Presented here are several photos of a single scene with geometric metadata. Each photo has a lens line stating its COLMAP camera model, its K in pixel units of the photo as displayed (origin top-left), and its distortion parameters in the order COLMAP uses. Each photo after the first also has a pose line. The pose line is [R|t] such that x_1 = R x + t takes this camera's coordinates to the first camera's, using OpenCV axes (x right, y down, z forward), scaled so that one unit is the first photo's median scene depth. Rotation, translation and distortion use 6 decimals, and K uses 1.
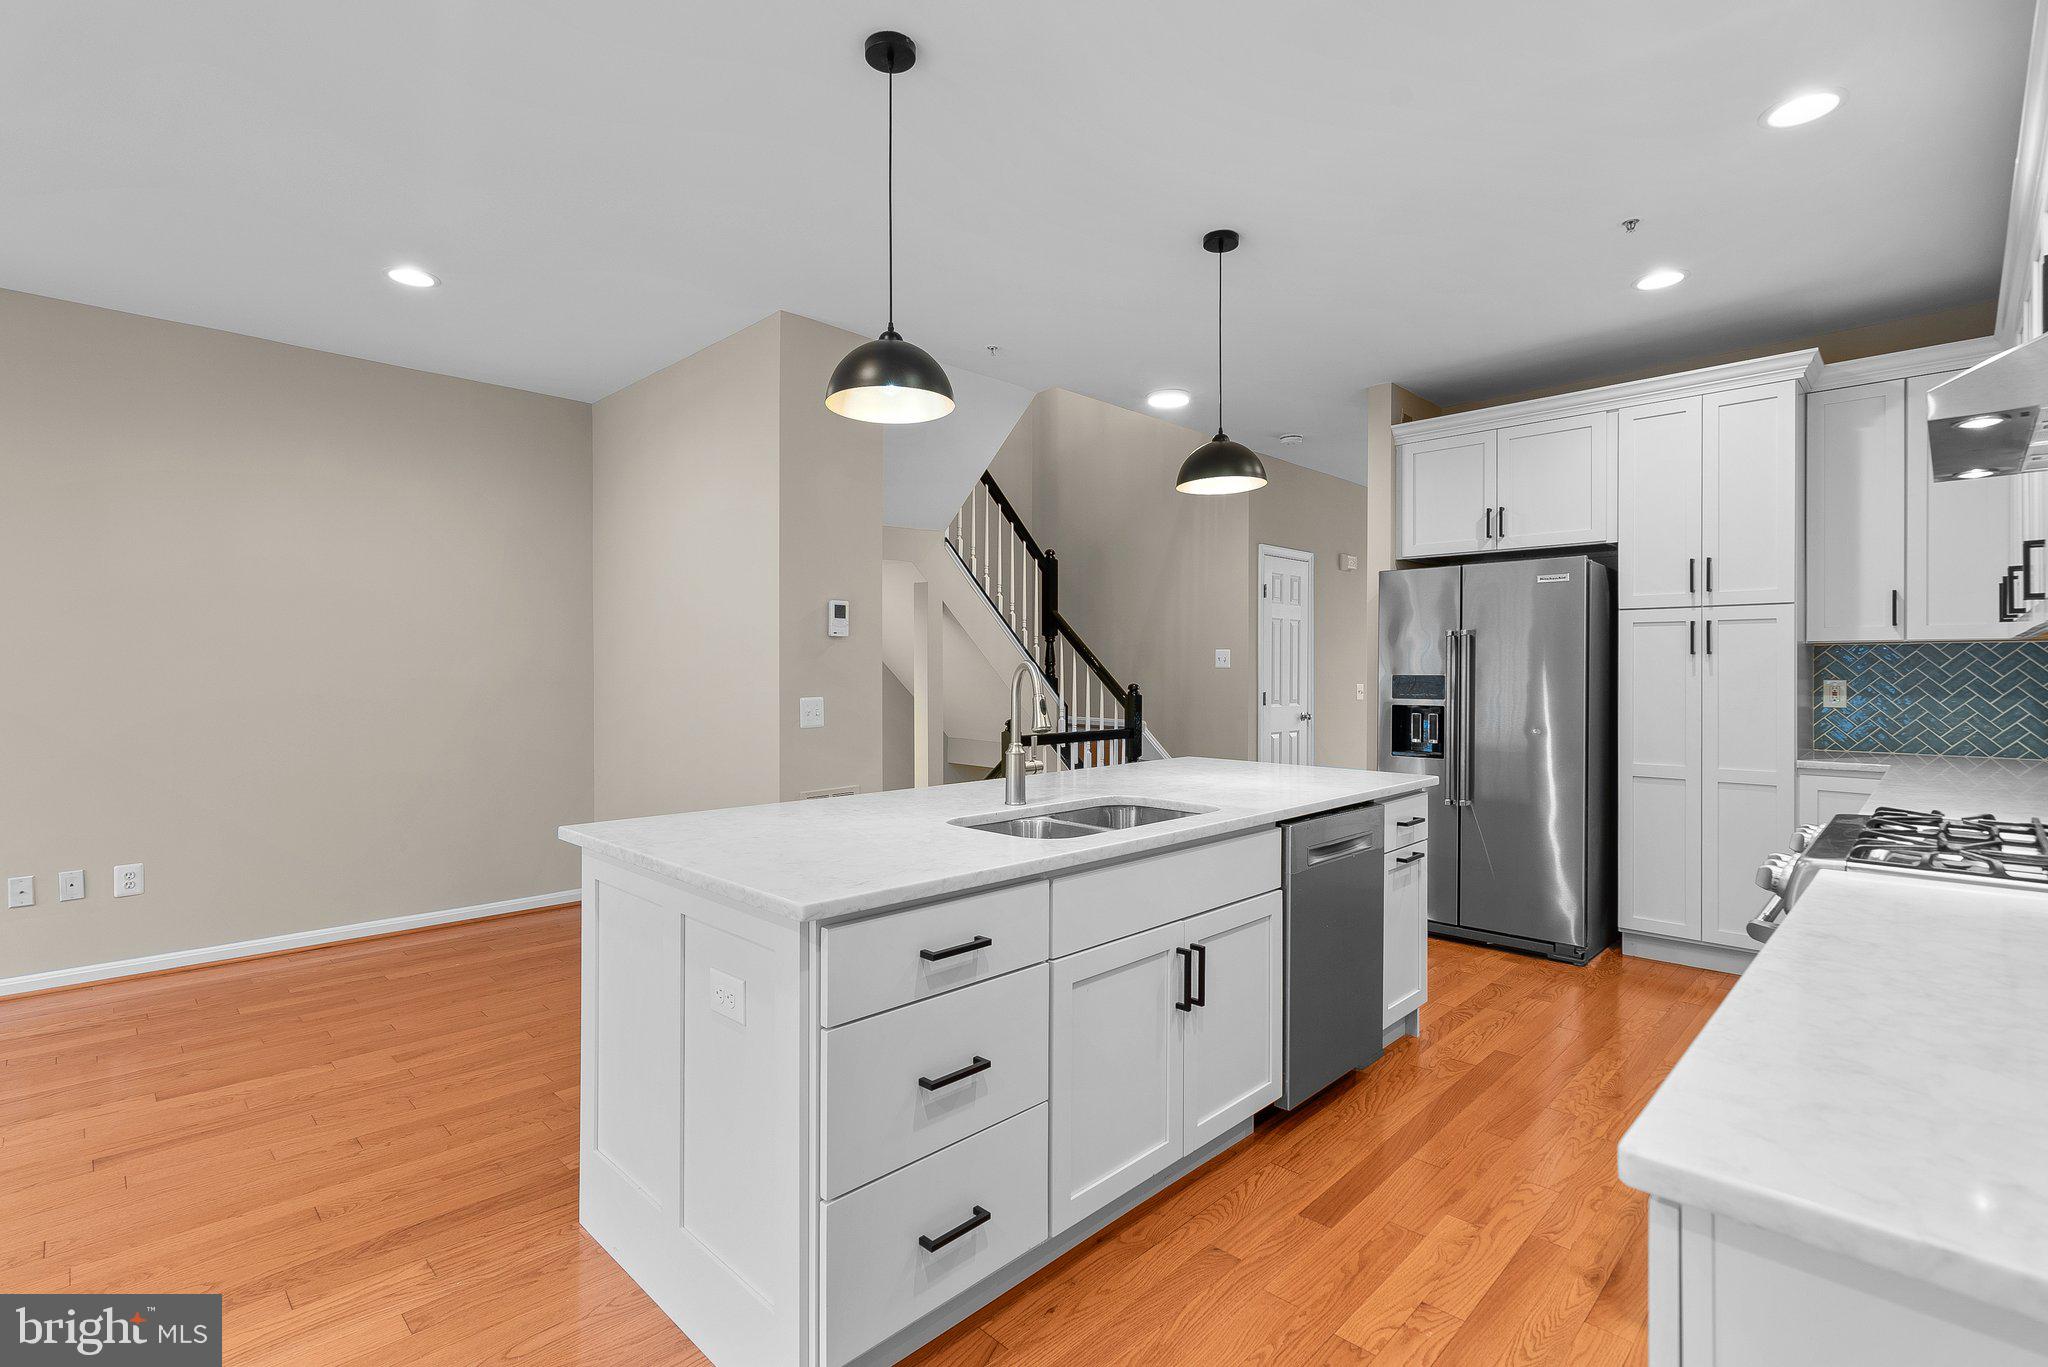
lens RADIAL K [[940.0, 0, 1012.9], [0, 940.0, 676.3], [0, 0, 1]] dist [0.000632, 0.001736]
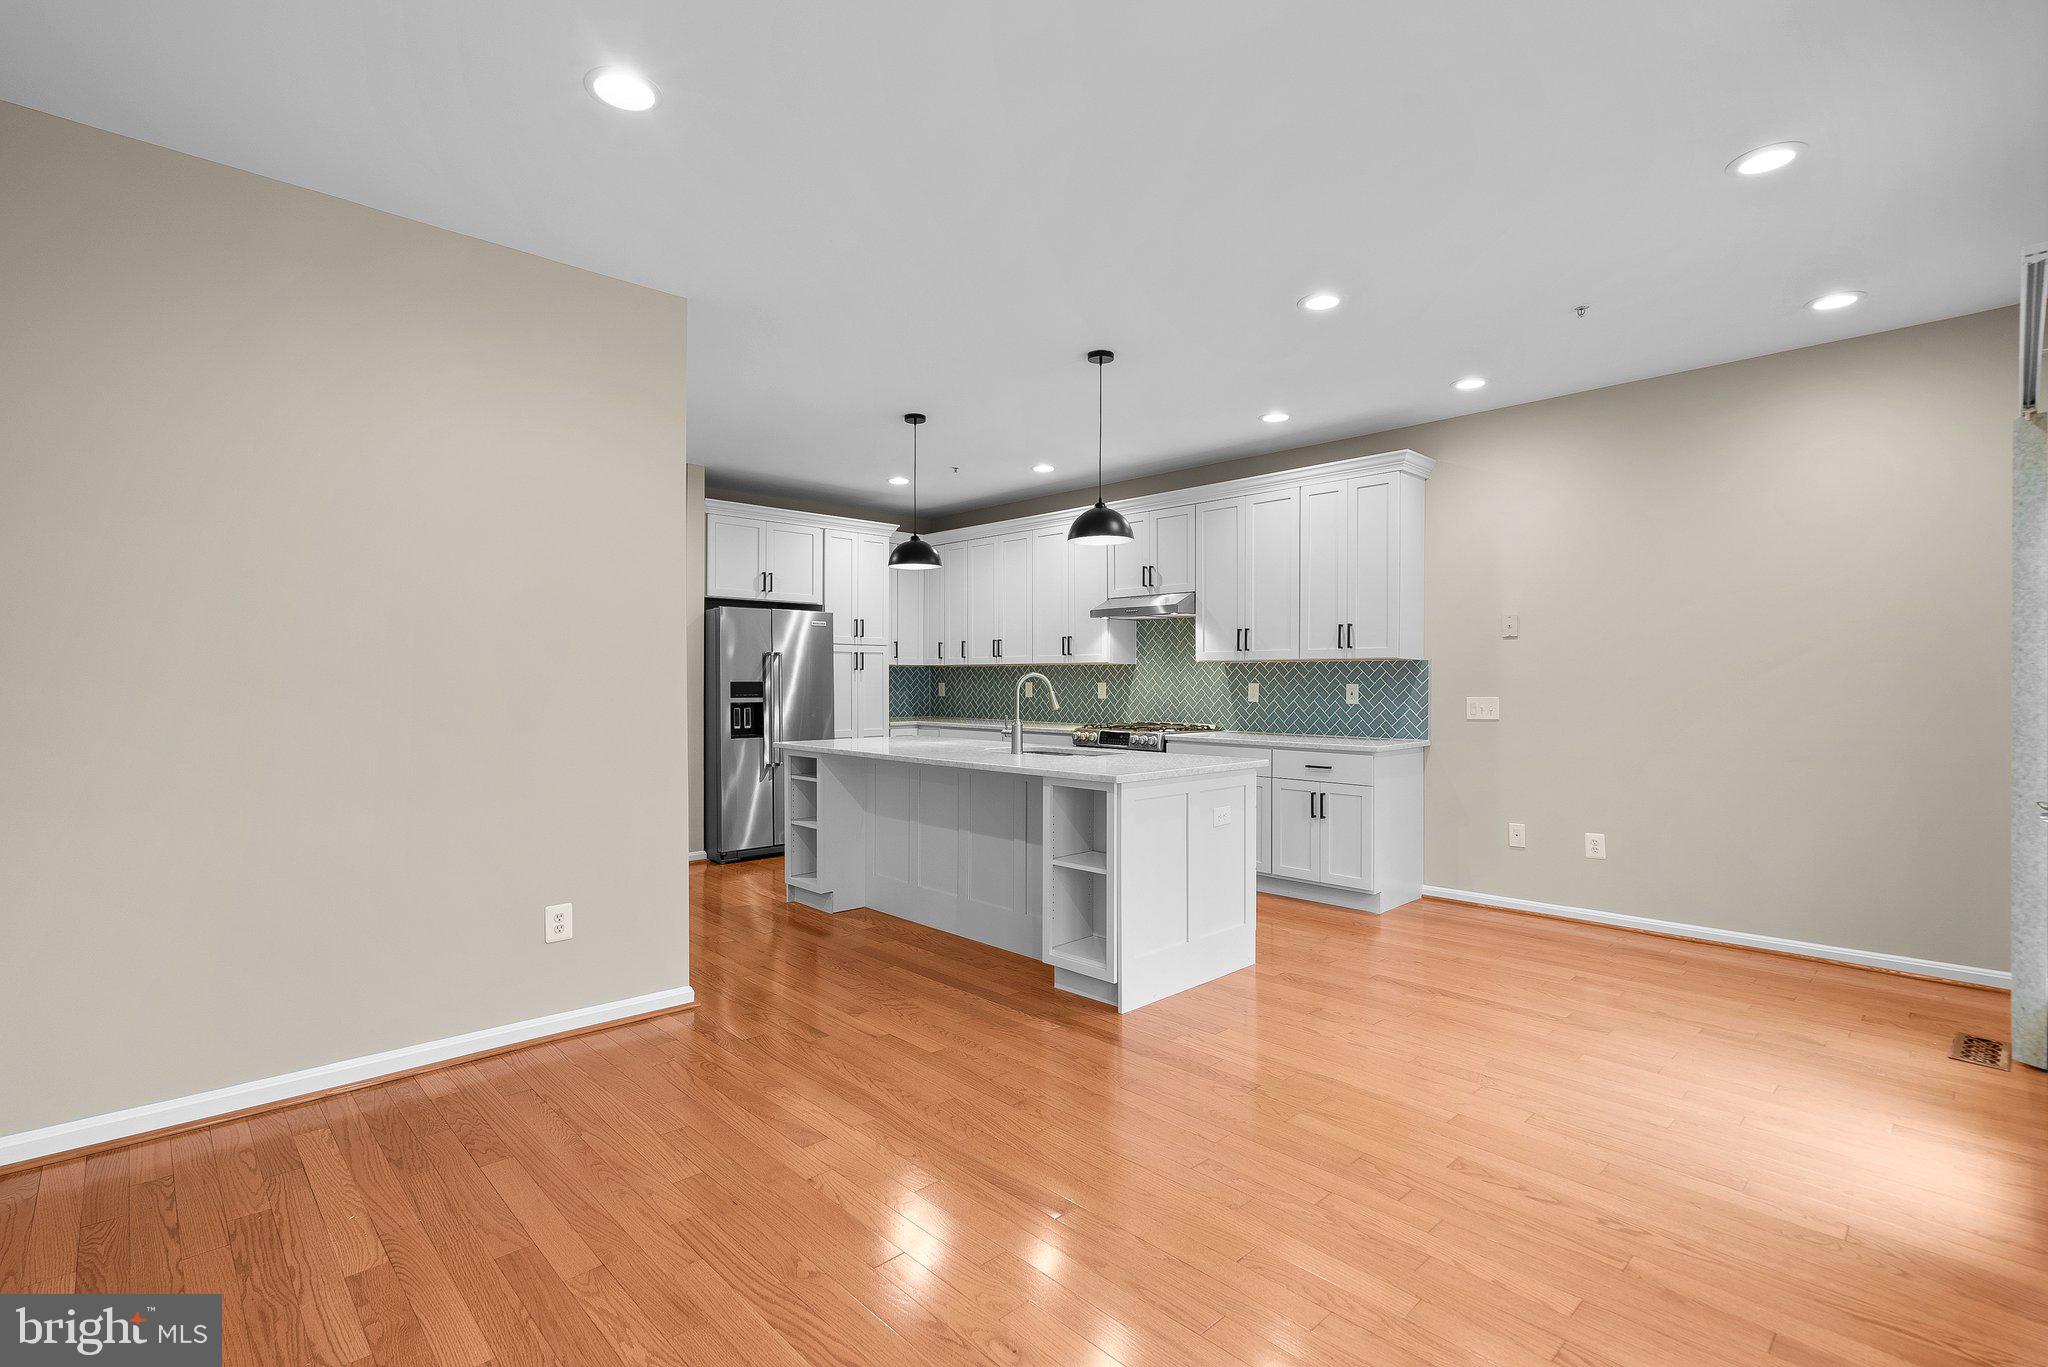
lens RADIAL K [[940.0, 0, 1034.6], [0, 940.0, 683.0], [0, 0, 1]] dist [0.000632, 0.001736]
pose [[0.016645, -0.003058, 0.999857, -1.157492], [0.005487, 0.999981, 0.002967, -0.000723], [-0.999846, 0.005437, 0.016662, 0.615107]]
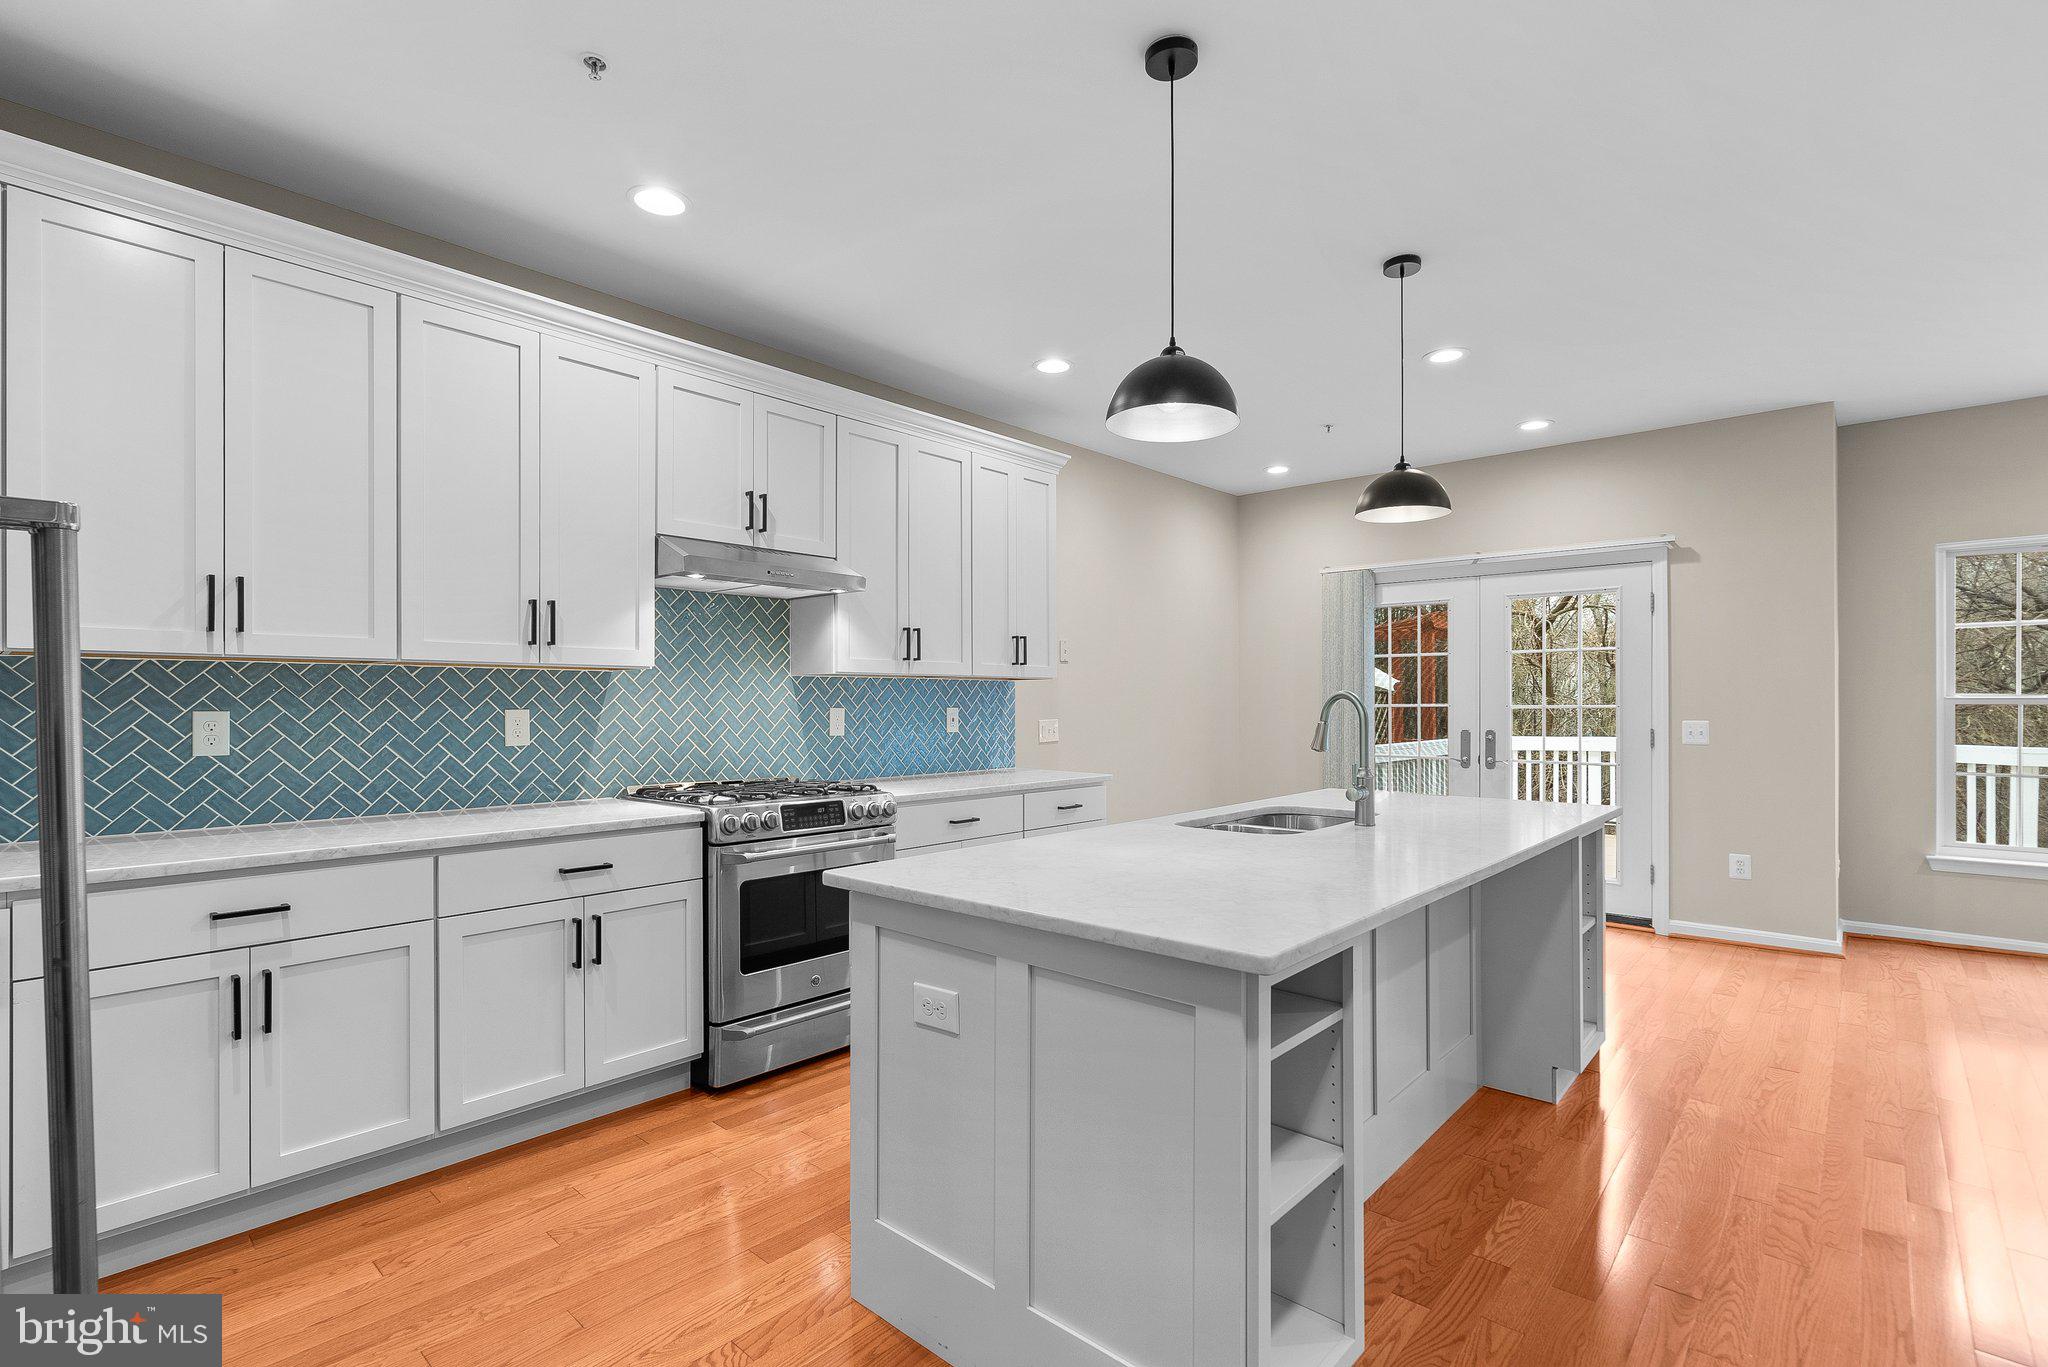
lens RADIAL K [[940.0, 0, 1015.2], [0, 940.0, 698.9], [0, 0, 1]] dist [0.000632, 0.001736]
pose [[-0.999039, 0.000540, -0.043828, 0.293267], [0.000431, 0.999997, 0.002484, -0.006423], [0.043829, 0.002462, -0.999036, 1.346222]]
